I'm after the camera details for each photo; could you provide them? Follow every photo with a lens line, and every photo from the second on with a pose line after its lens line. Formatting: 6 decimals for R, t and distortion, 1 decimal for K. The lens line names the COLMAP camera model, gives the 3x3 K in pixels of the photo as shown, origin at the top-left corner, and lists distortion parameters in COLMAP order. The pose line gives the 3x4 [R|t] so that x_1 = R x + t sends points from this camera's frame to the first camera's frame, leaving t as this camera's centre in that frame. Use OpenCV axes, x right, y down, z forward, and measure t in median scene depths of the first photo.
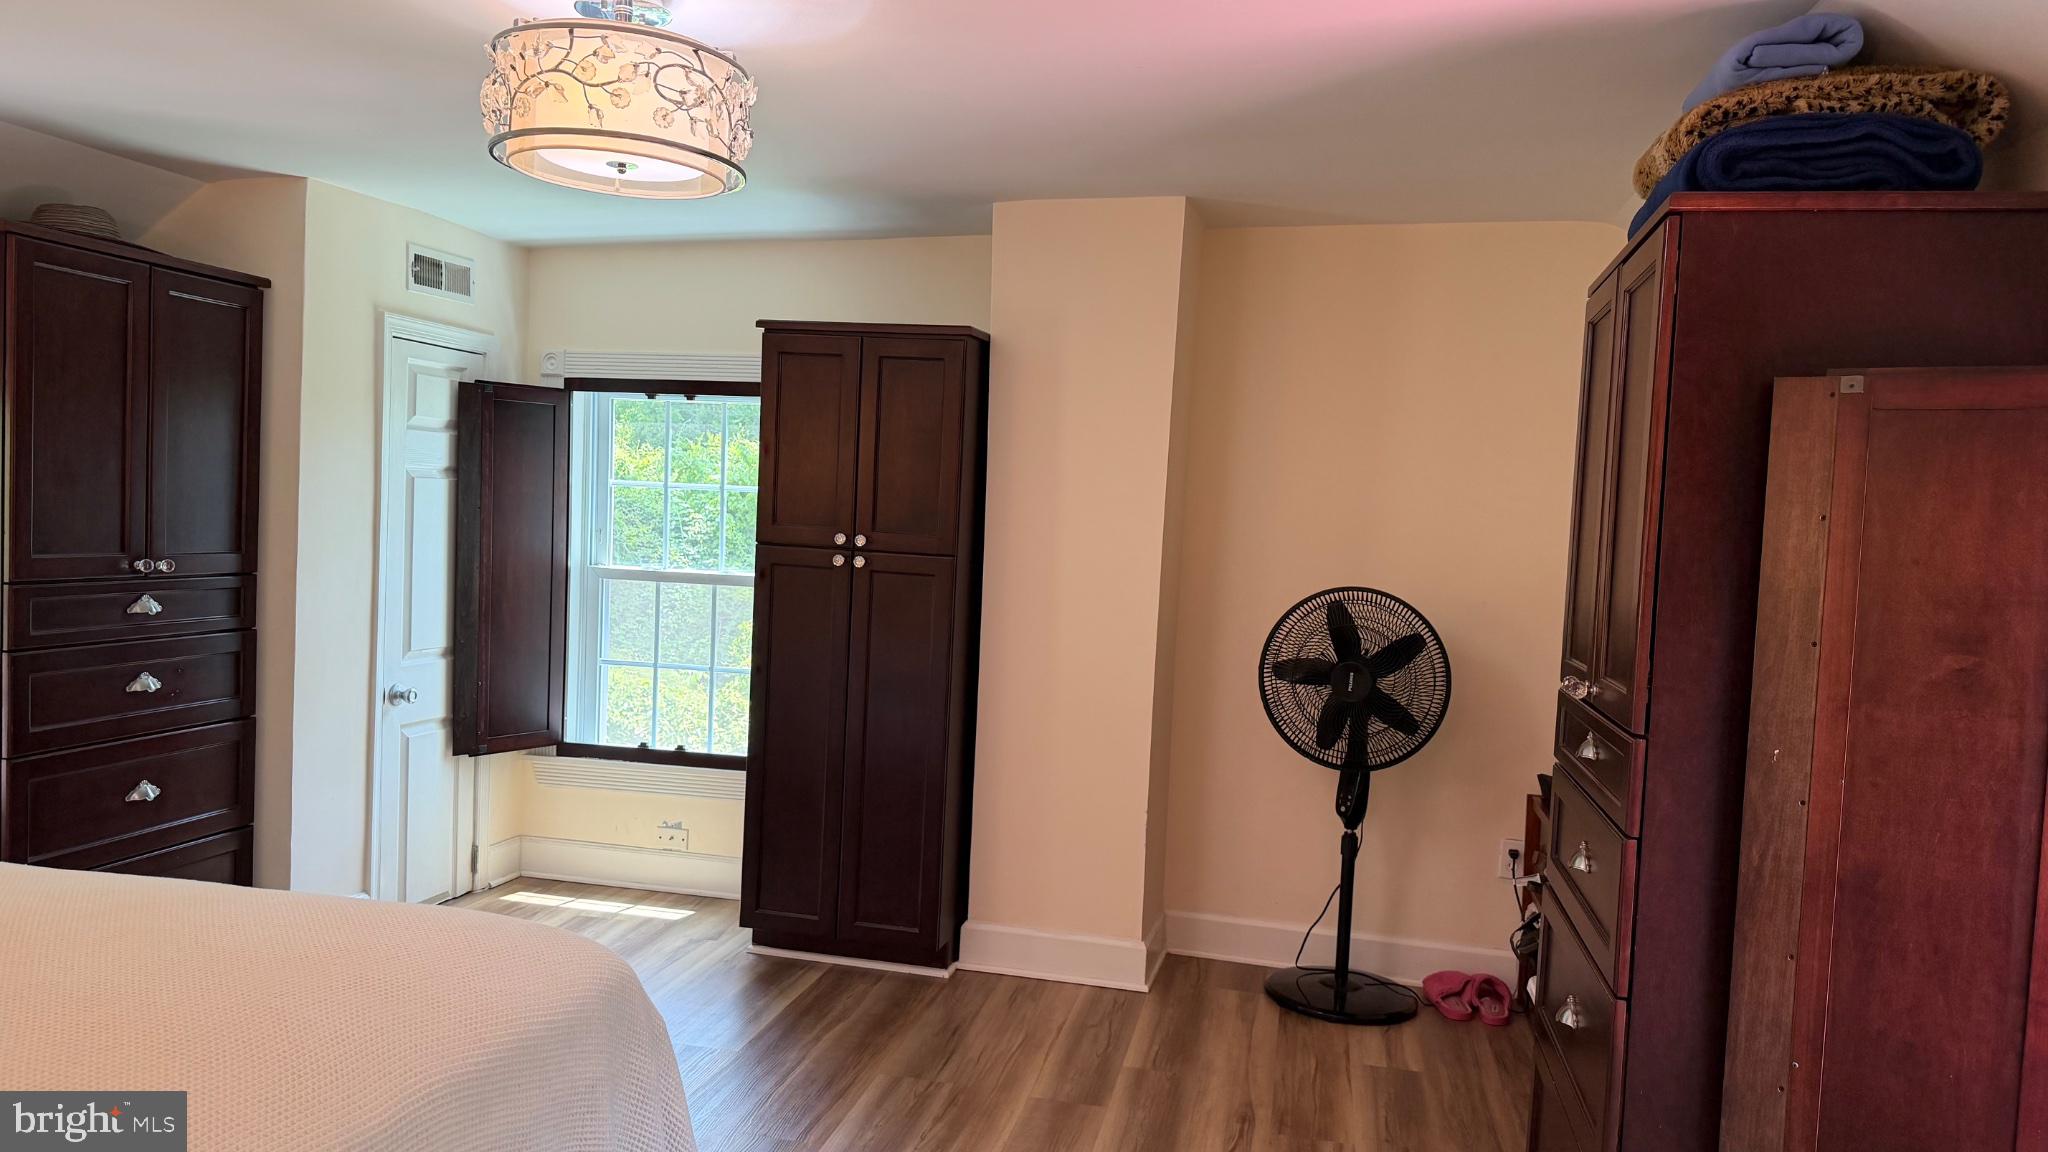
lens RADIAL K [[1417.0, 0, 1028.0], [0, 1417.0, 578.5], [0, 0, 1]] dist [0.092783, -0.126784]
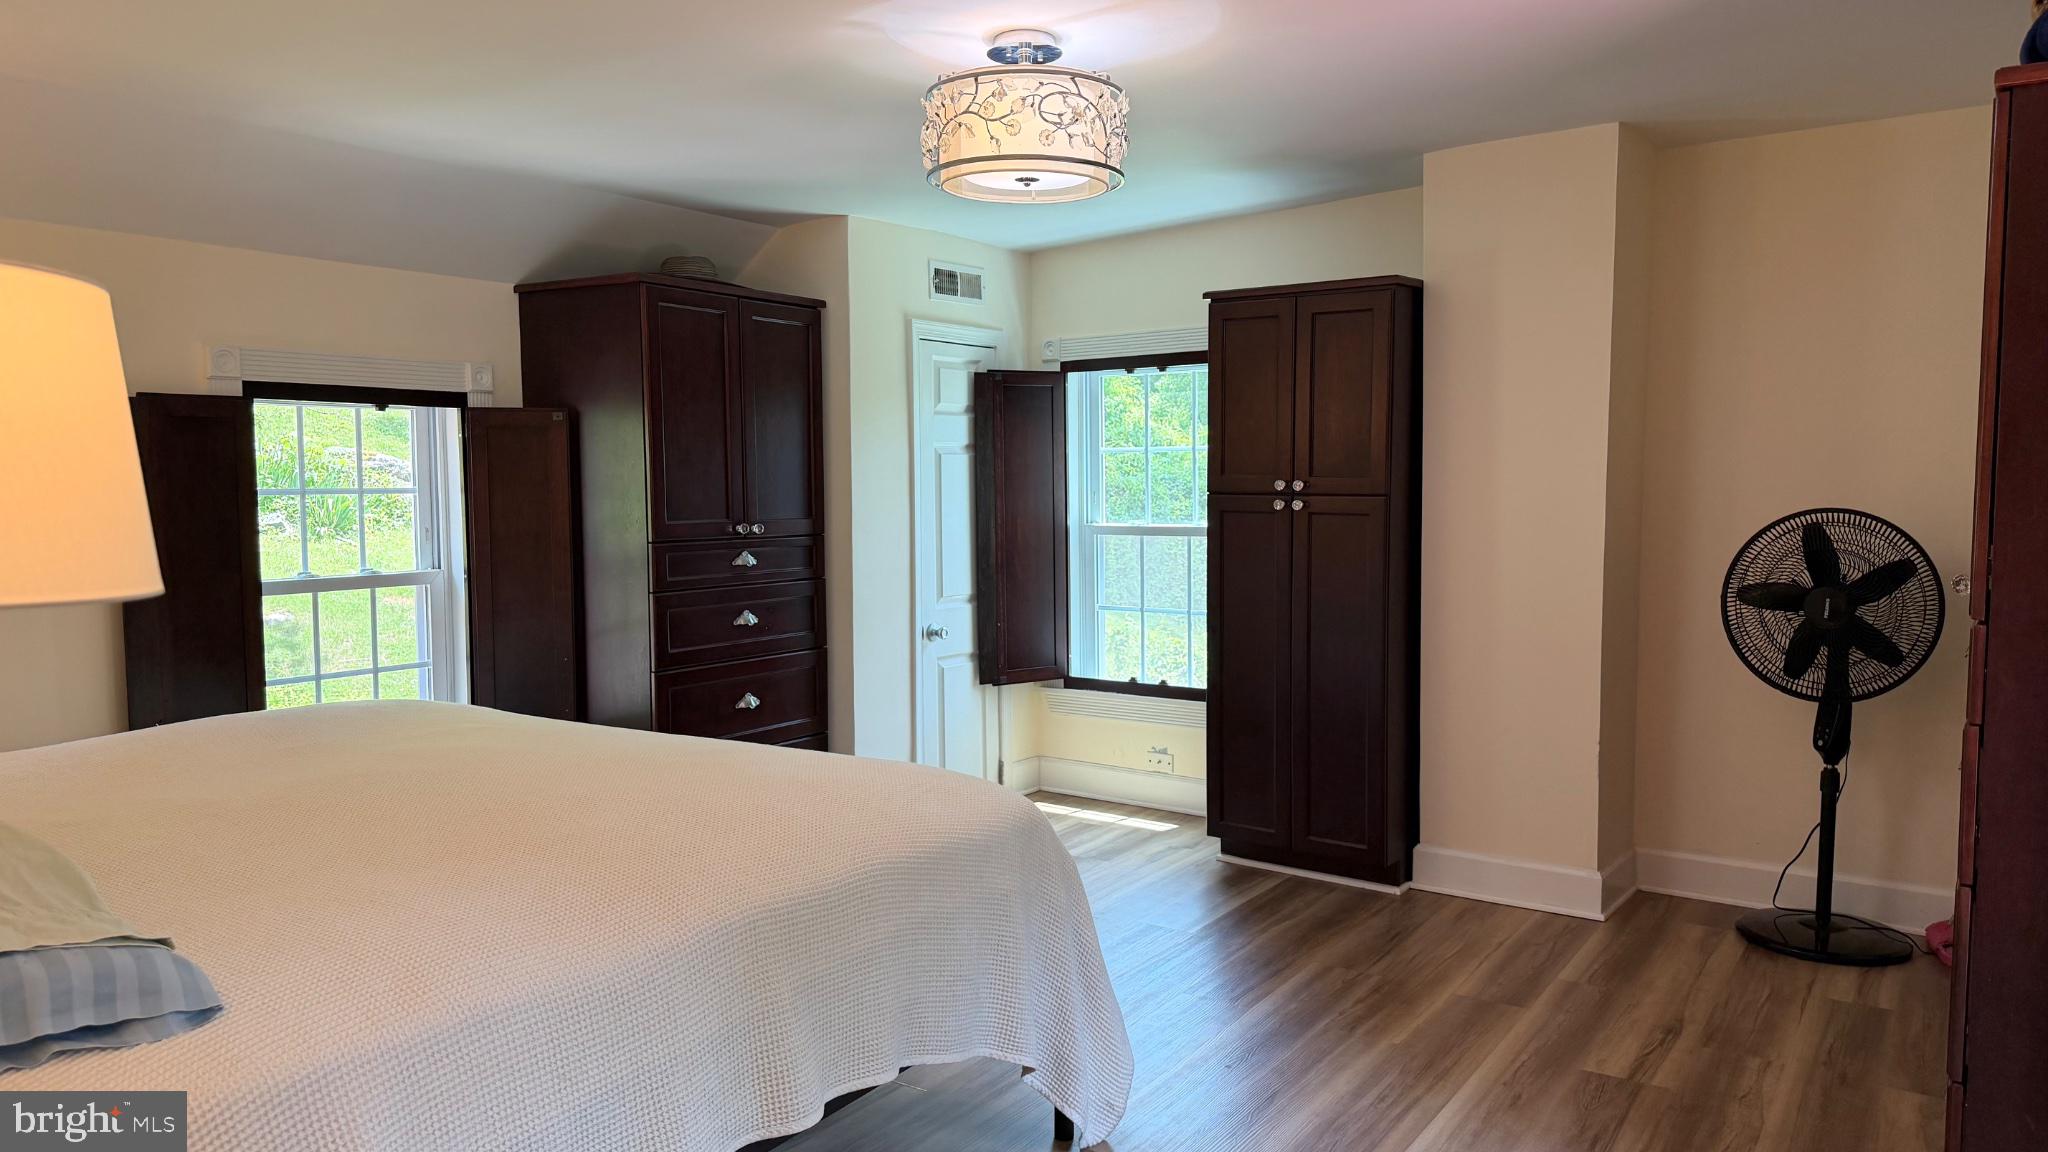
lens RADIAL K [[1417.0, 0, 1034.3], [0, 1417.0, 577.9], [0, 0, 1]] dist [0.092783, -0.126784]
pose [[0.926190, -0.023773, -0.376307, 0.100873], [0.030463, 0.999466, 0.011835, 0.024520], [0.375825, -0.022425, 0.926419, -0.085533]]
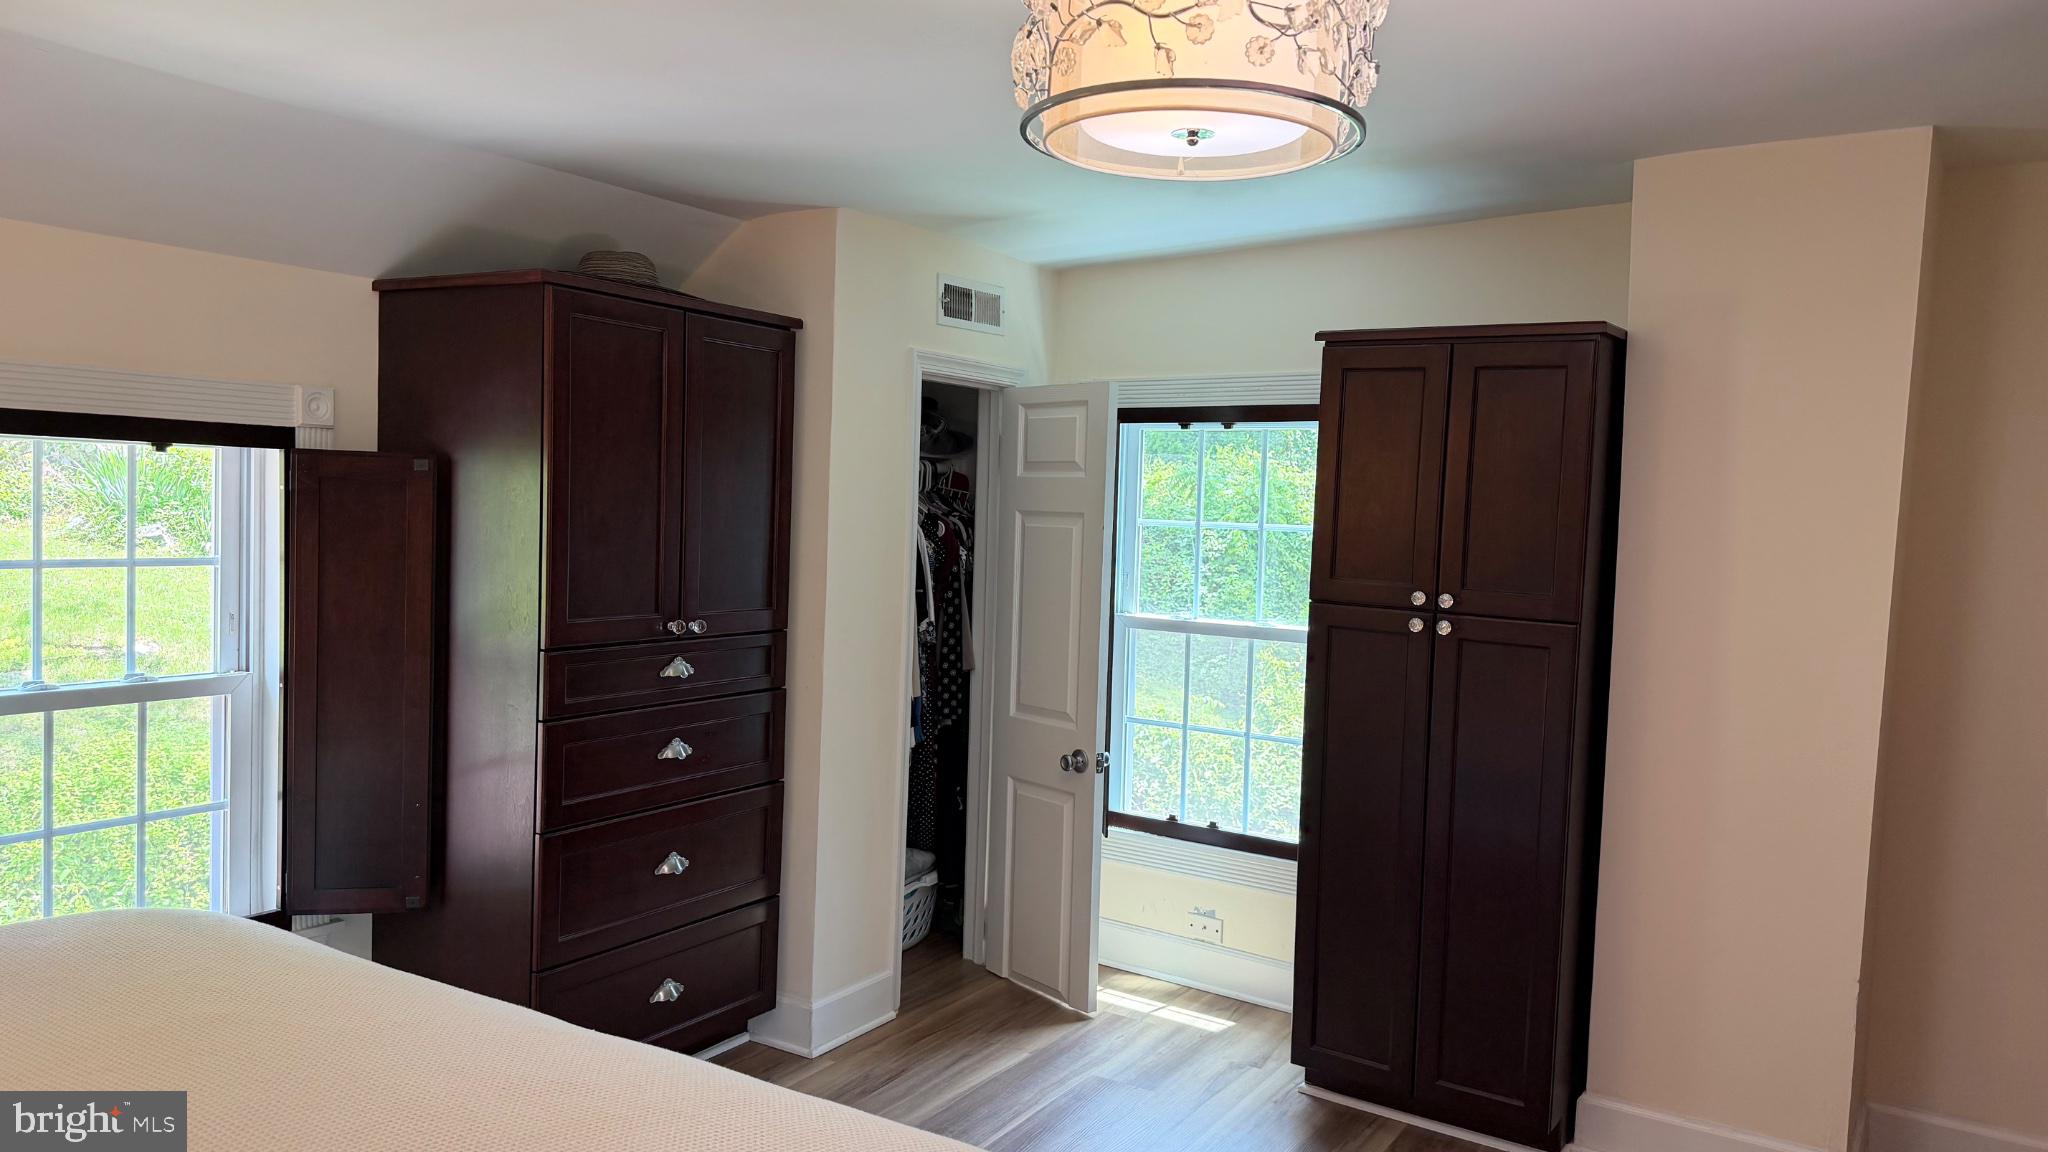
lens RADIAL K [[1417.0, 0, 1020.6], [0, 1417.0, 565.9], [0, 0, 1]] dist [0.092783, -0.126784]
pose [[0.937996, 0.004190, -0.346620, -0.063809], [-0.008629, 0.999899, -0.011263, -0.034802], [0.346538, 0.013556, 0.937938, 0.167235]]
